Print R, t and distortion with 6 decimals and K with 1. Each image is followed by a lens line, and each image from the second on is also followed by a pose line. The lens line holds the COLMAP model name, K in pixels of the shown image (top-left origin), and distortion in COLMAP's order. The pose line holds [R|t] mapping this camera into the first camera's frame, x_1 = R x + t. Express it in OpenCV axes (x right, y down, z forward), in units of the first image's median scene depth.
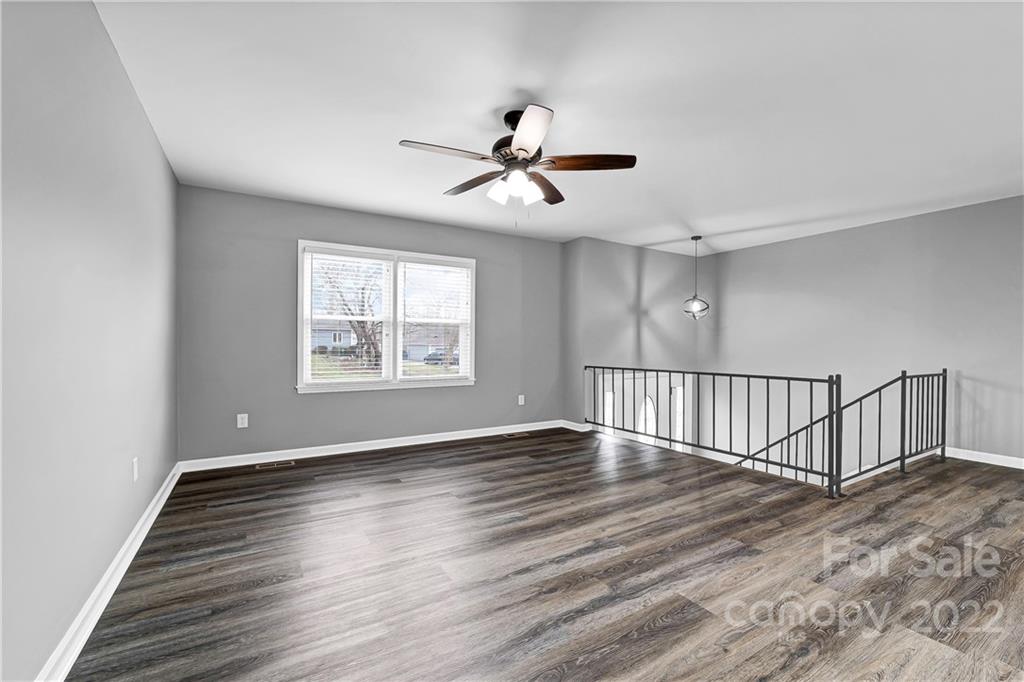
lens RADIAL K [[420.6, 0, 510.9], [0, 420.6, 341.1], [0, 0, 1]] dist [-0.007815, 0.002124]
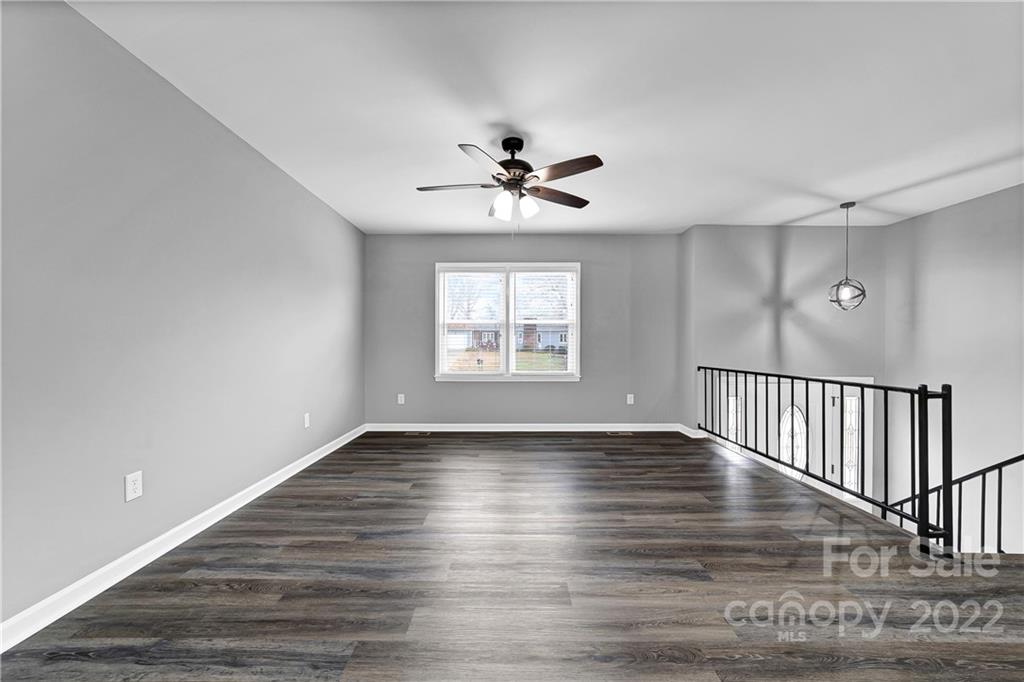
lens RADIAL K [[420.6, 0, 519.4], [0, 420.6, 340.1], [0, 0, 1]] dist [-0.007815, 0.002124]
pose [[0.848098, -0.006553, -0.529799, 0.351384], [0.005577, 0.999979, -0.003440, 0.003006], [0.529811, -0.000037, 0.848116, 0.024922]]
